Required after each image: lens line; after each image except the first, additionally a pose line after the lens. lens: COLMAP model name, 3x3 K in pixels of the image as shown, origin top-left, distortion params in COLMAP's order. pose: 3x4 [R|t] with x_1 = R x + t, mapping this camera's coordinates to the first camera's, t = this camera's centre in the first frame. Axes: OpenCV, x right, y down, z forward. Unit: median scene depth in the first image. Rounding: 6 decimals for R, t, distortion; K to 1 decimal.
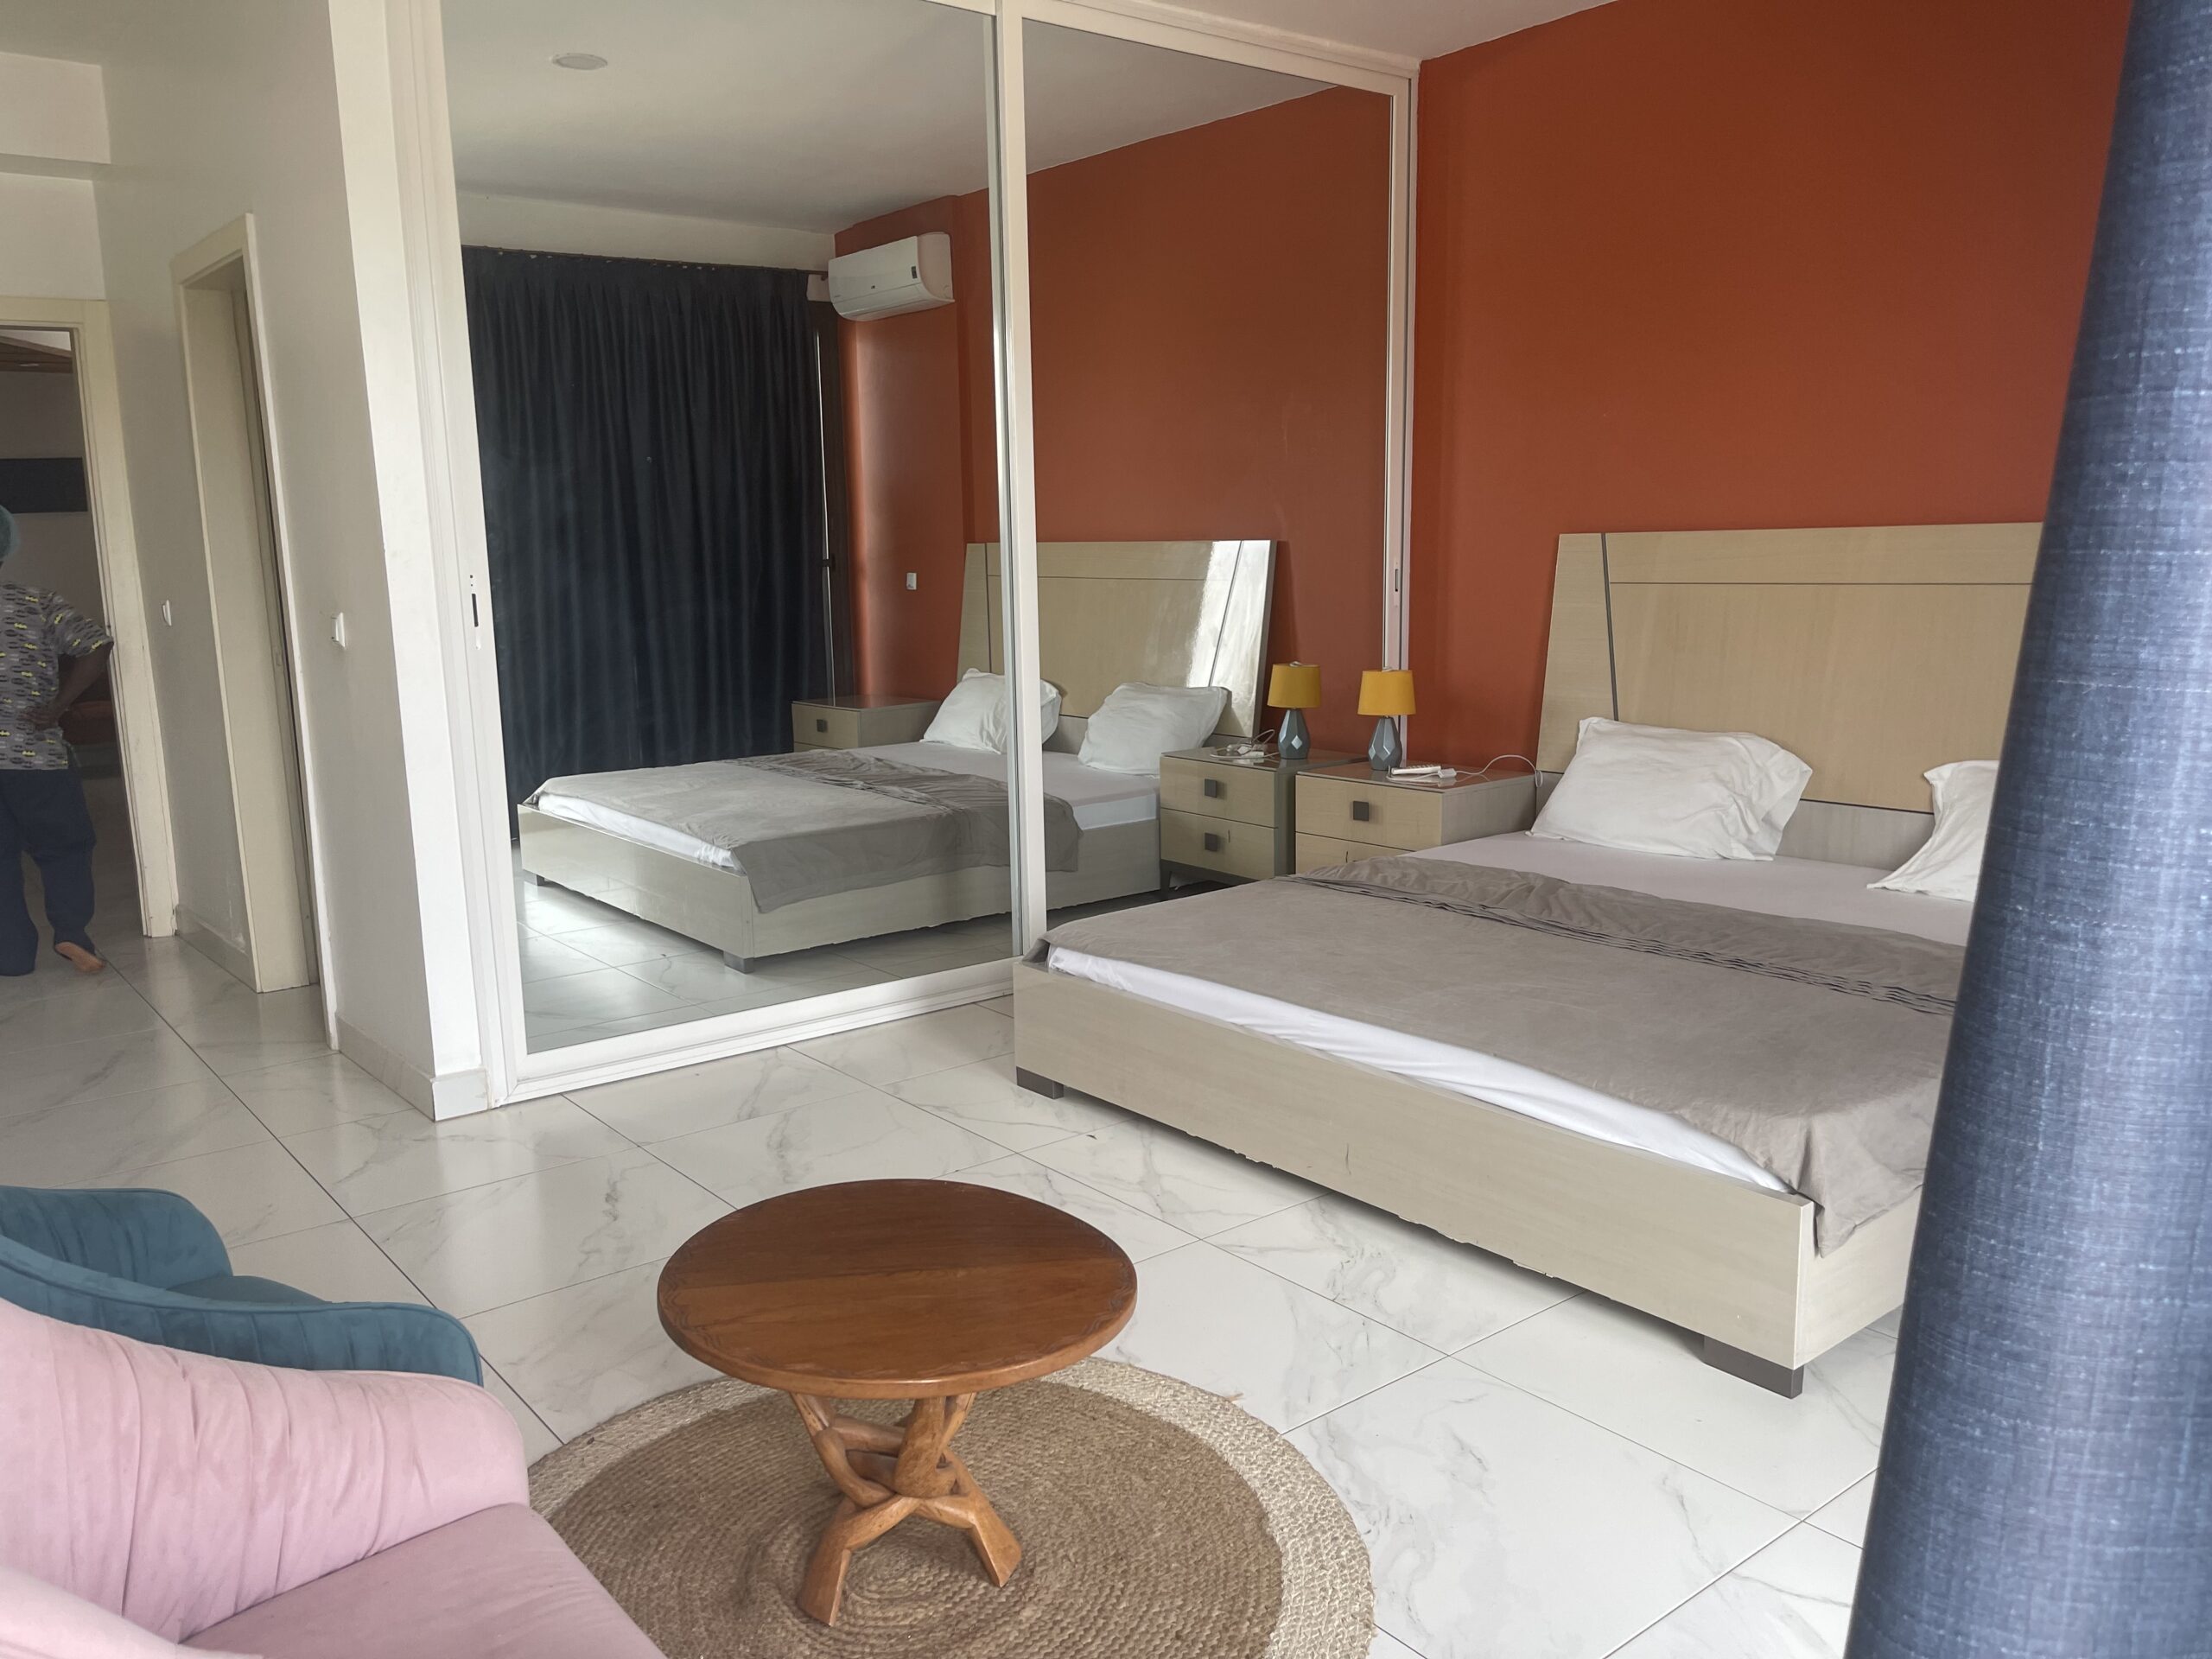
lens RADIAL K [[1657.3, 0, 1150.2], [0, 1657.3, 846.2], [0, 0, 1]] dist [0.072957, -0.080609]
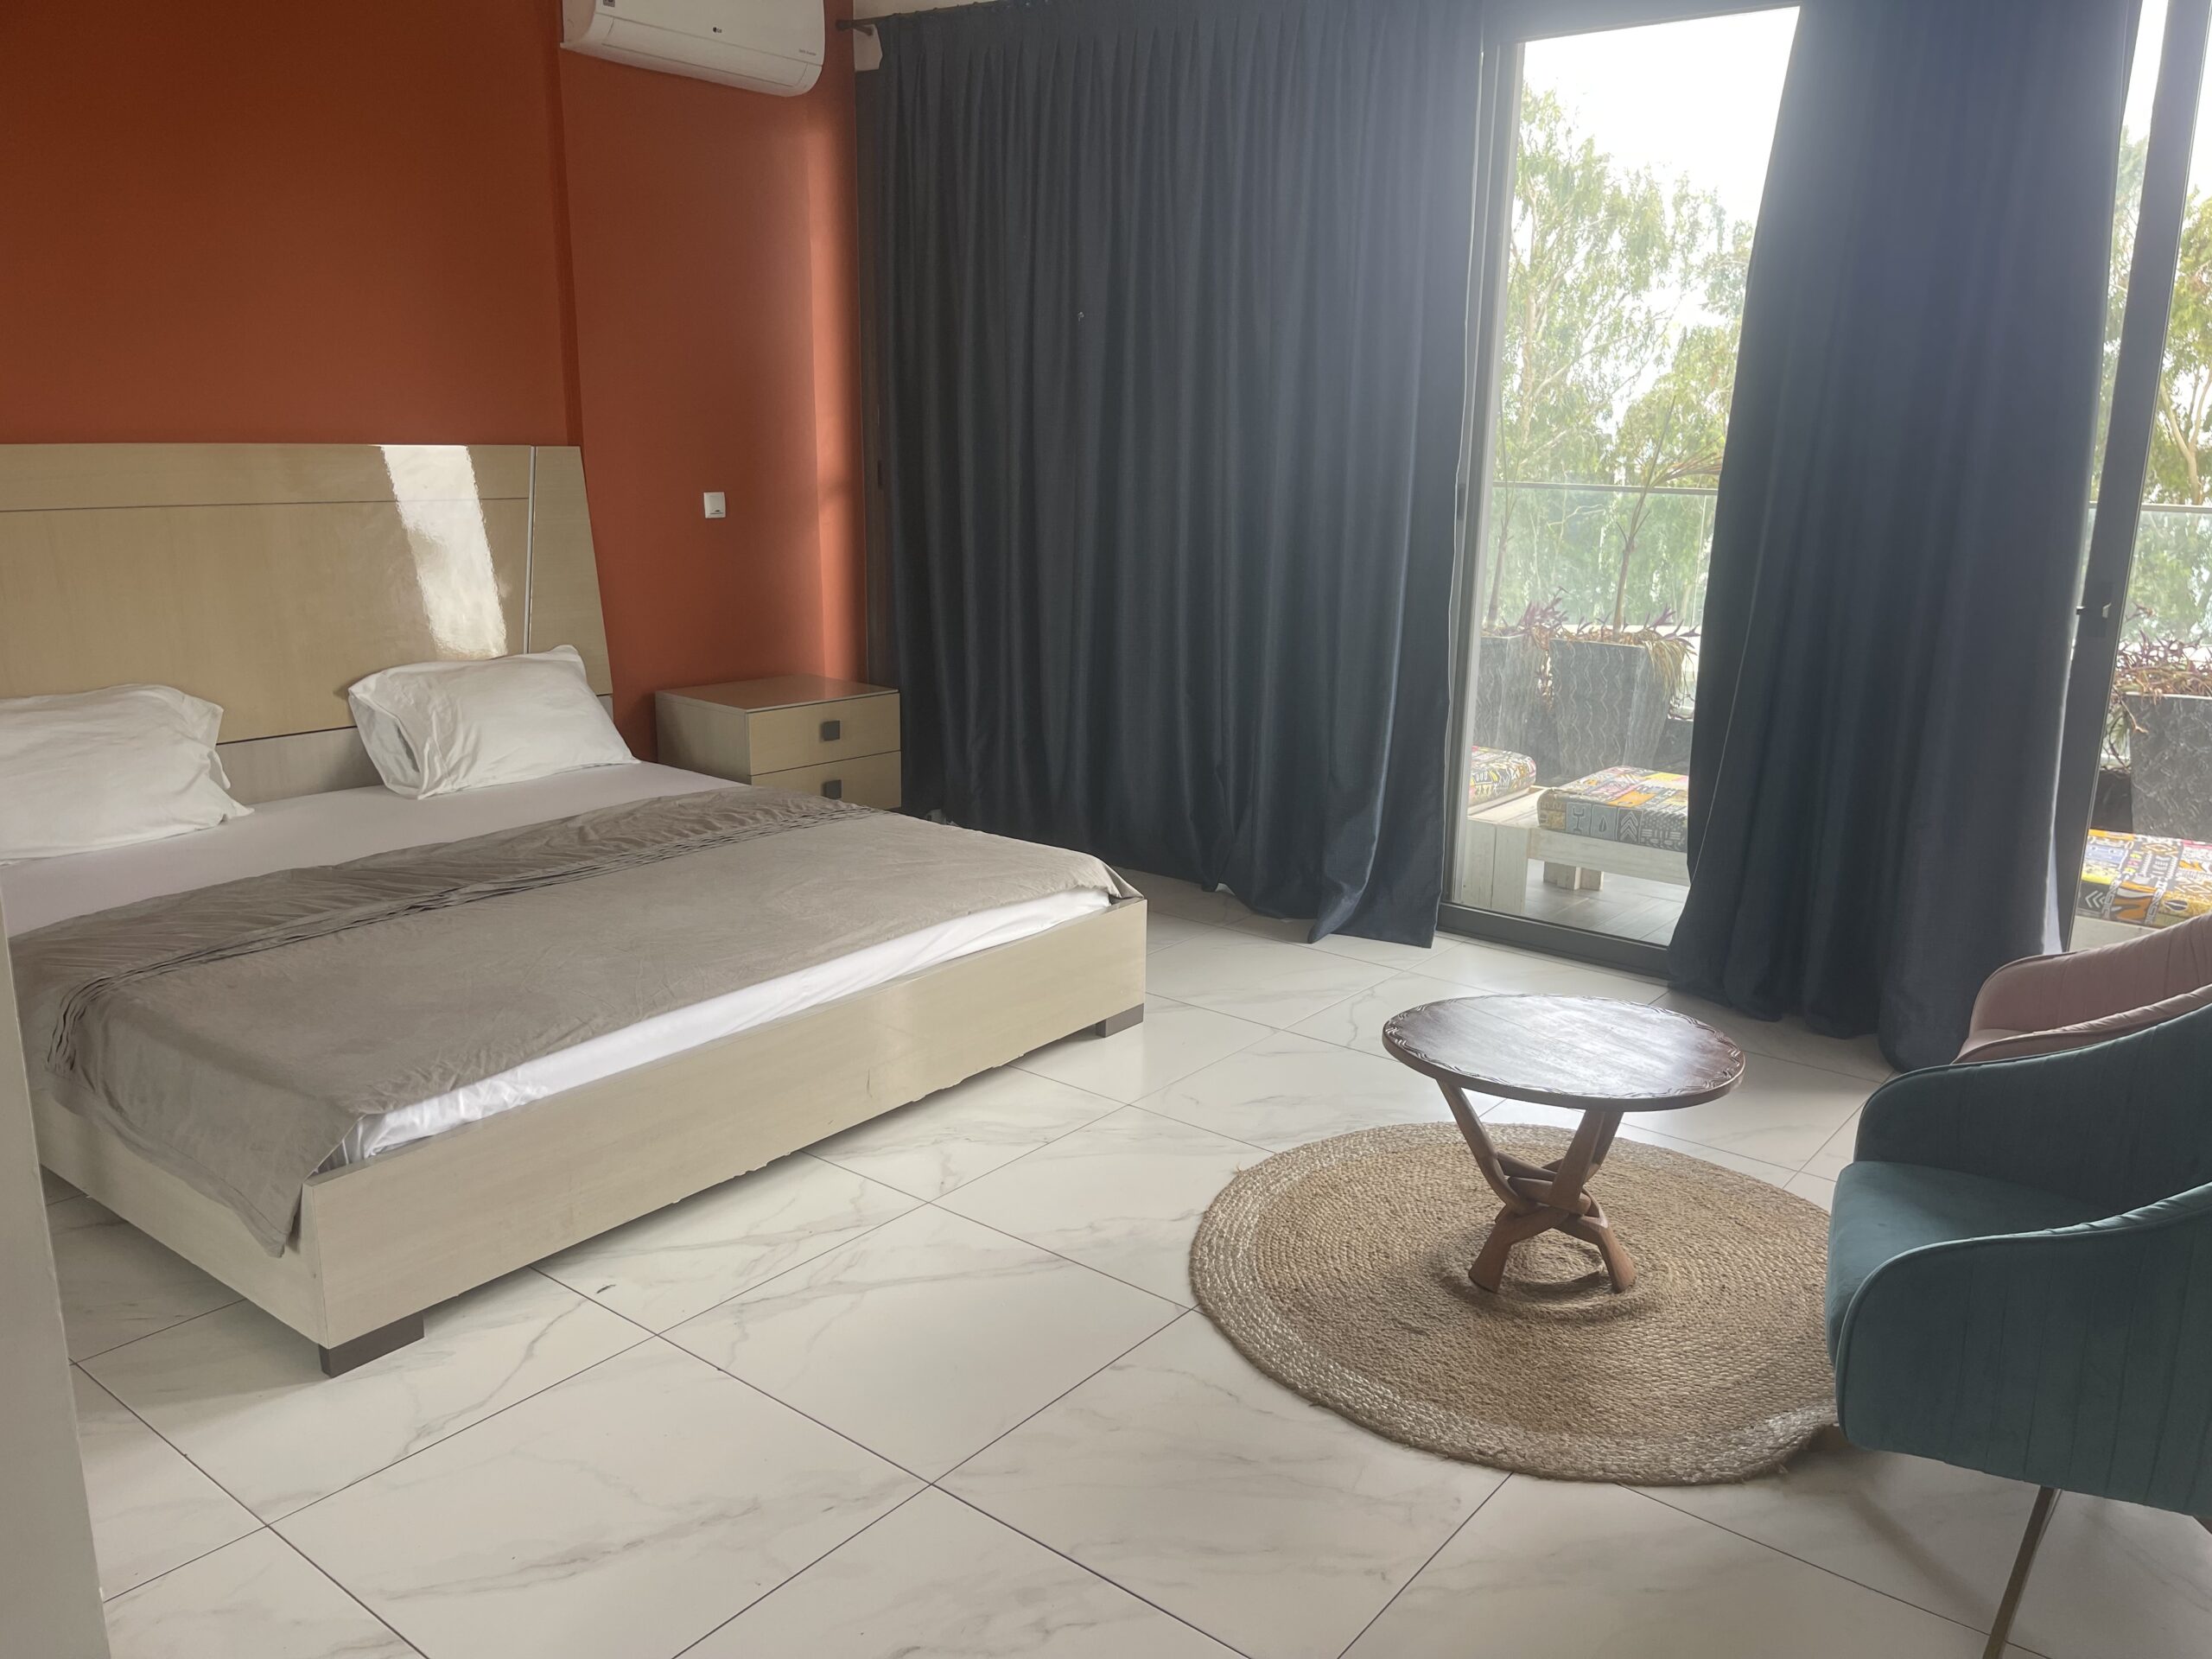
lens RADIAL K [[1657.3, 0, 1150.2], [0, 1657.3, 846.2], [0, 0, 1]] dist [0.072957, -0.080609]
pose [[-0.208128, -0.217567, 0.953597, -0.774790], [0.178095, 0.950219, 0.255667, -0.157408], [-0.961751, 0.223042, -0.159019, 0.902170]]
